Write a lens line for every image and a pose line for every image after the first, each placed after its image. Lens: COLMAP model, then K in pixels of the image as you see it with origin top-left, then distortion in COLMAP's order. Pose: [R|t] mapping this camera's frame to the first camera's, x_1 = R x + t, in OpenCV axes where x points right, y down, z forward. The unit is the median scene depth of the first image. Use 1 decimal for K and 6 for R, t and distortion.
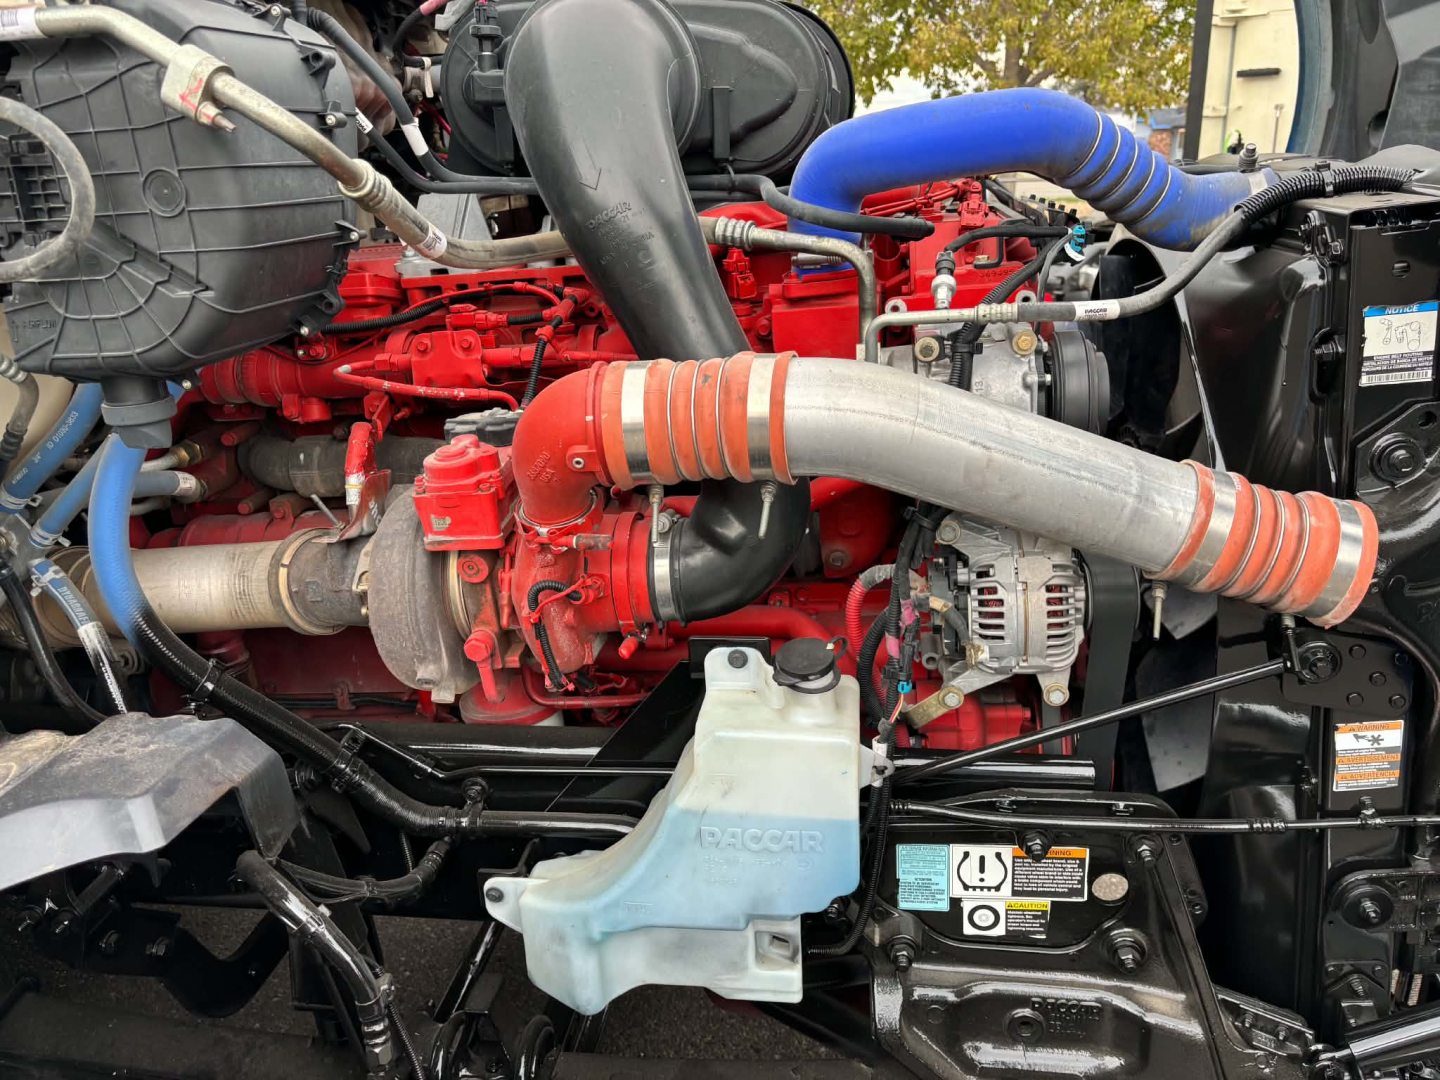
lens RADIAL K [[1084.4, 0, 729.9], [0, 1084.4, 536.2], [0, 0, 1]] dist [0.059704, -0.076565]
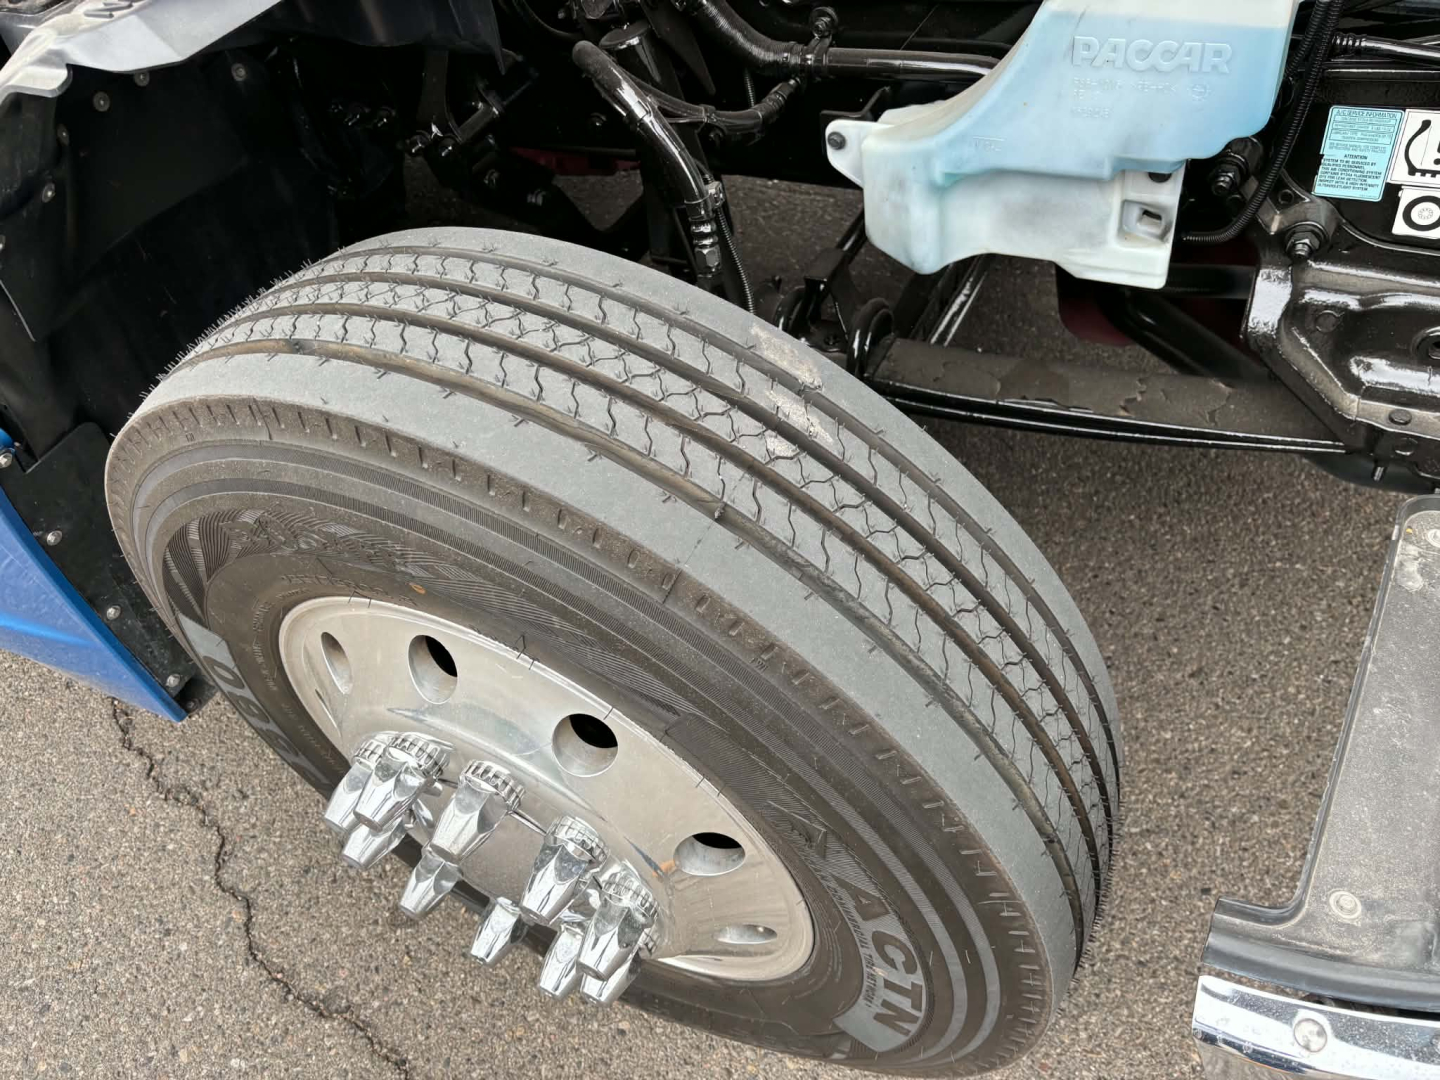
lens RADIAL K [[1084.4, 0, 729.9], [0, 1084.4, 536.2], [0, 0, 1]] dist [0.059704, -0.076565]
pose [[0.936791, 0.176386, -0.302175, 0.039589], [-0.007174, 0.873135, 0.487425, 0.169614], [0.349815, -0.454447, 0.819211, 0.055367]]
